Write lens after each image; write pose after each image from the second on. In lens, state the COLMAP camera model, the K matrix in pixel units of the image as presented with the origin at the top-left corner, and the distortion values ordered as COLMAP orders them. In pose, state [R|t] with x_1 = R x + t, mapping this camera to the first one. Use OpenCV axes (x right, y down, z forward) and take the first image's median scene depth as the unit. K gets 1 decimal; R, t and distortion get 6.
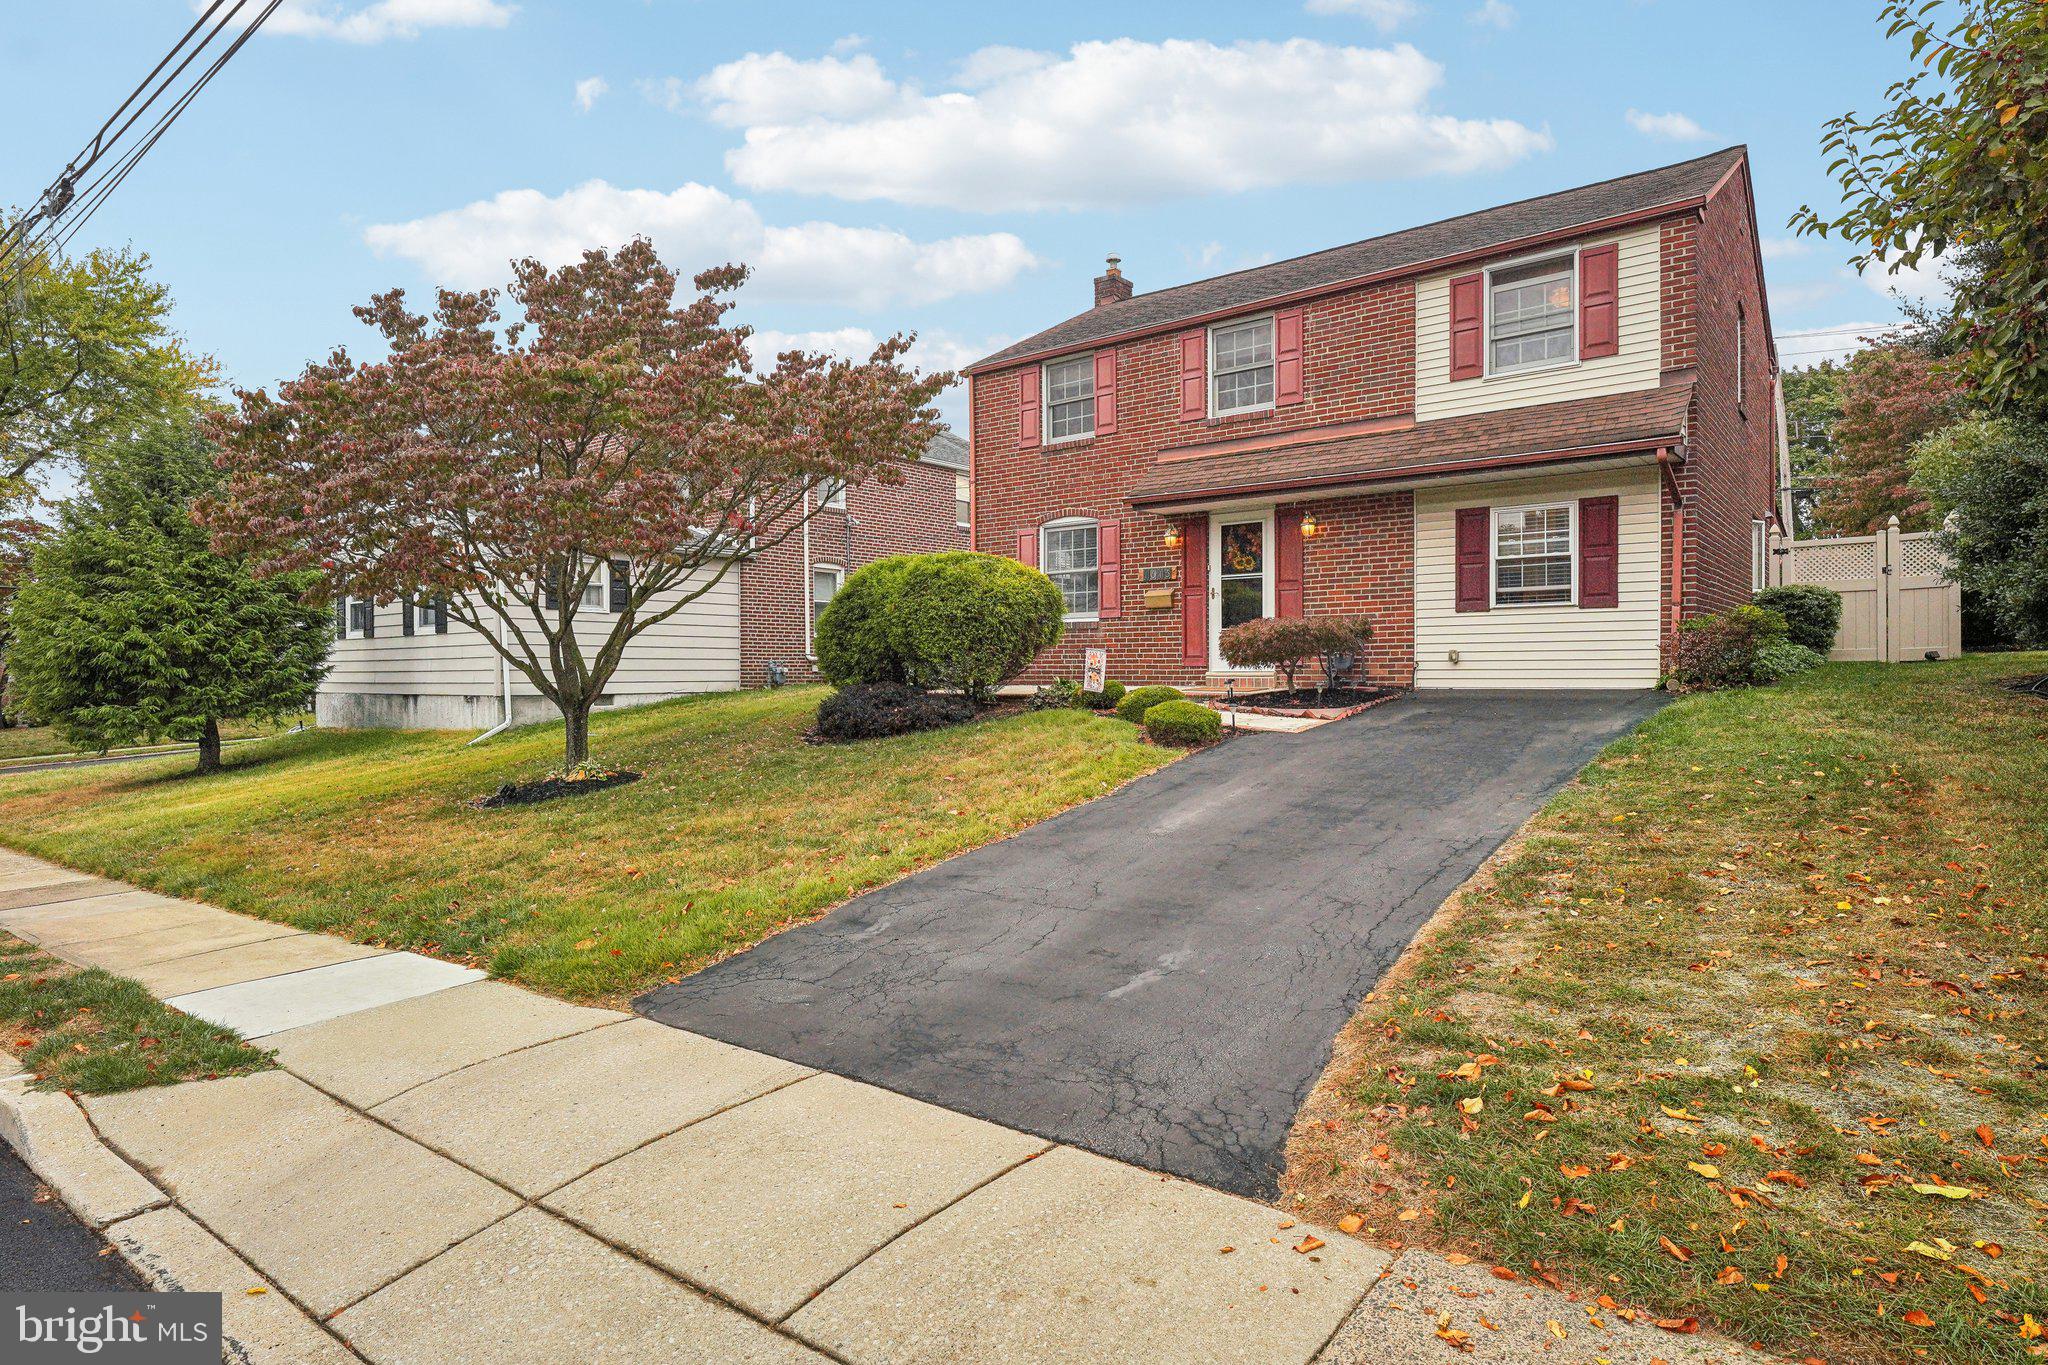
lens RADIAL K [[1071.7, 0, 1021.5], [0, 1071.7, 672.7], [0, 0, 1]] dist [-0.000269, -0.000495]
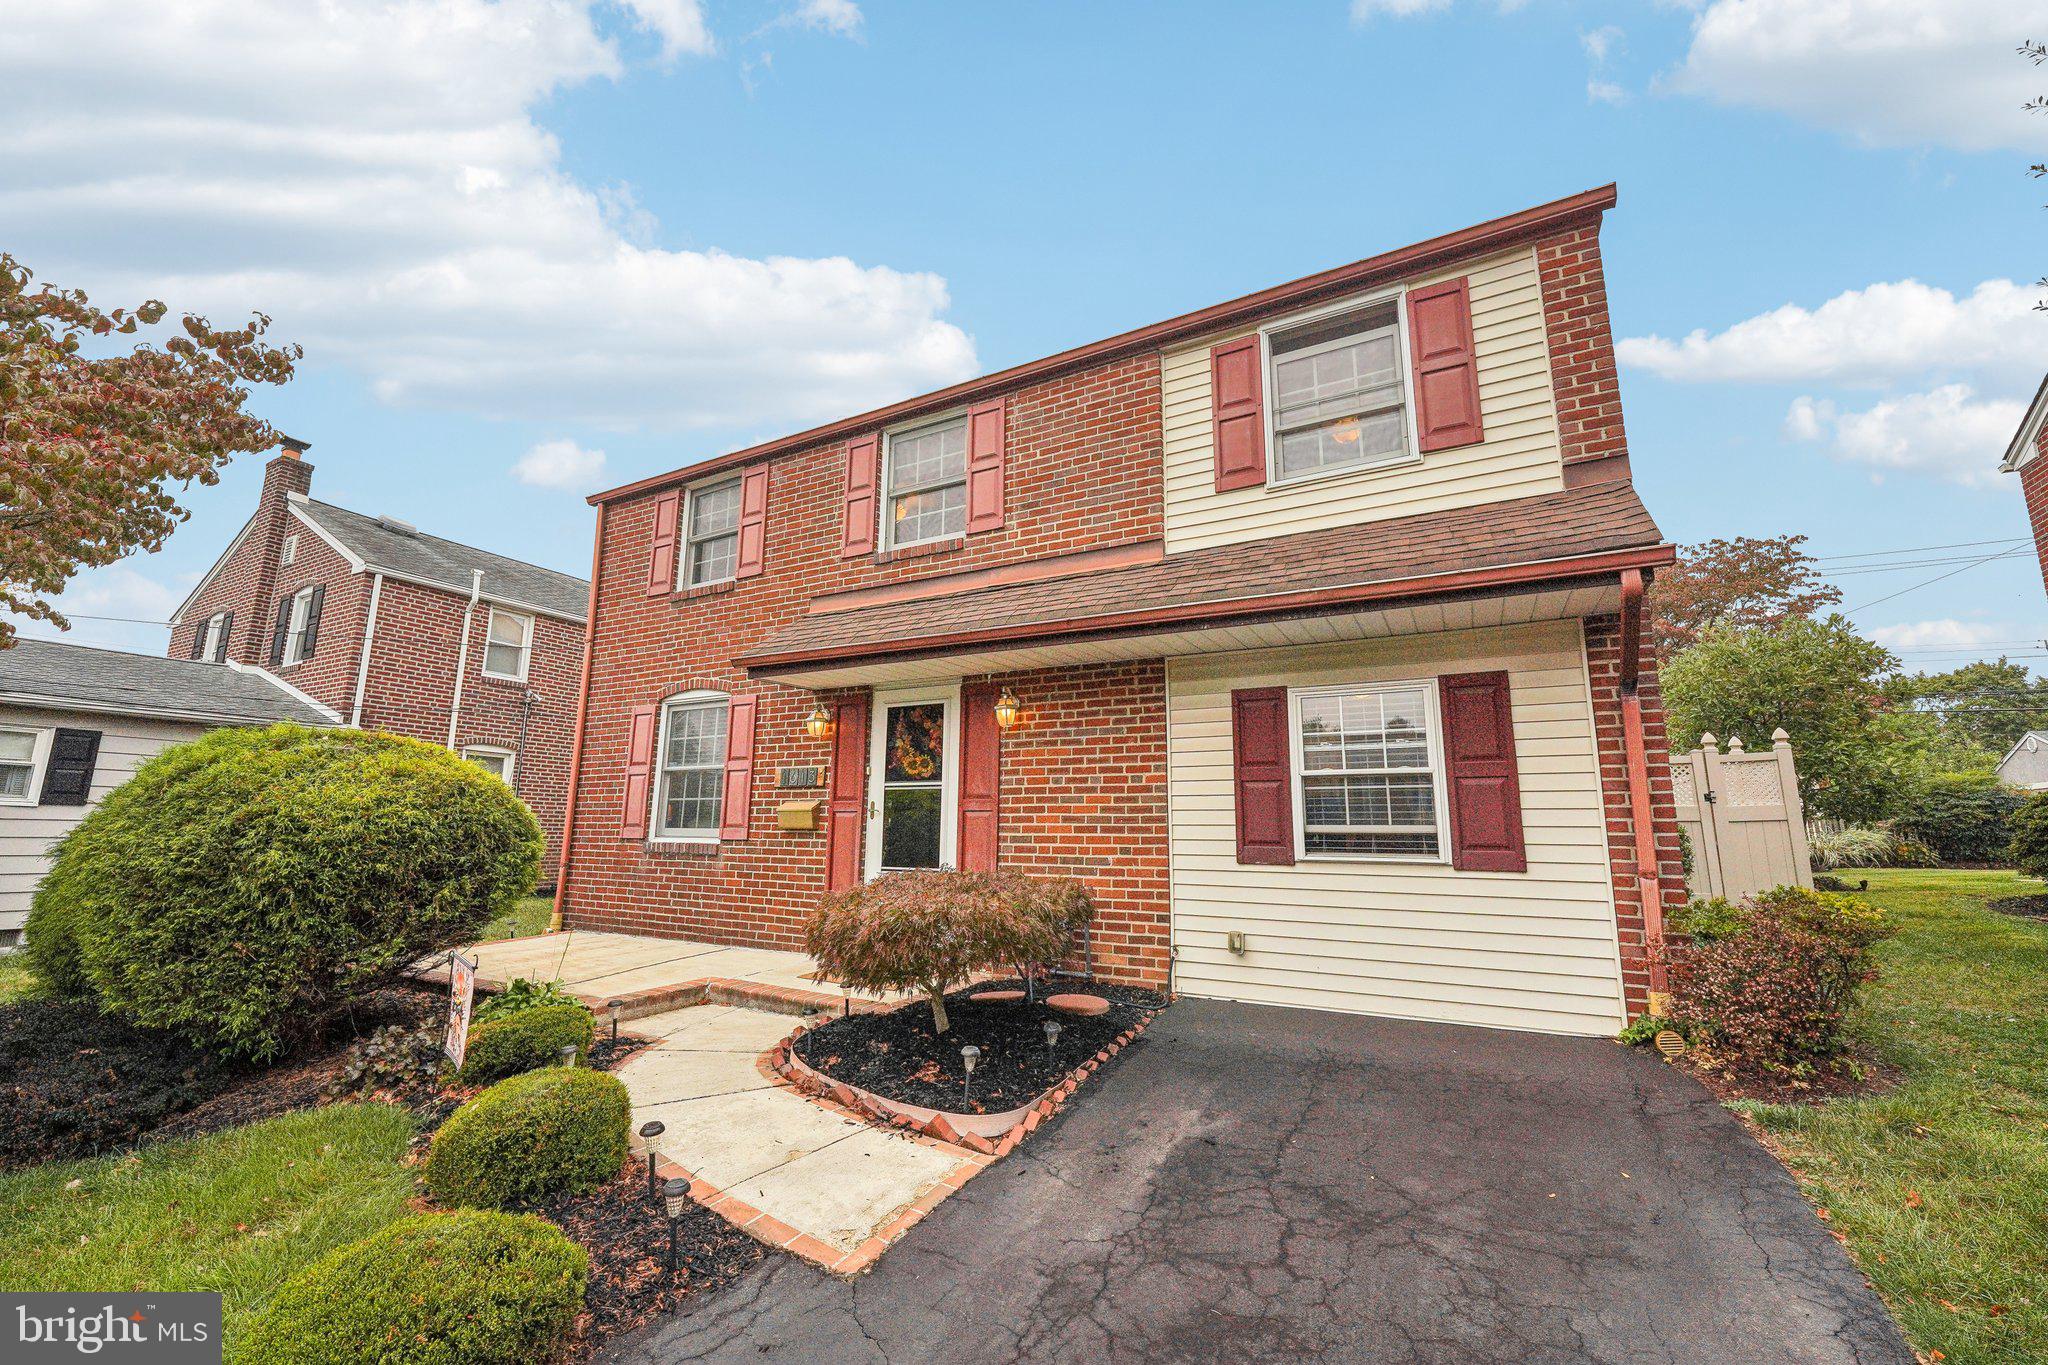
lens RADIAL K [[825.9, 0, 1013.4], [0, 825.9, 678.0], [0, 0, 1]] dist [-0.000947, 0.000194]
pose [[0.984996, 0.049486, 0.165331, 0.204869], [-0.016387, 0.980497, -0.195852, -0.065064], [-0.171799, 0.190204, 0.966596, 0.564812]]
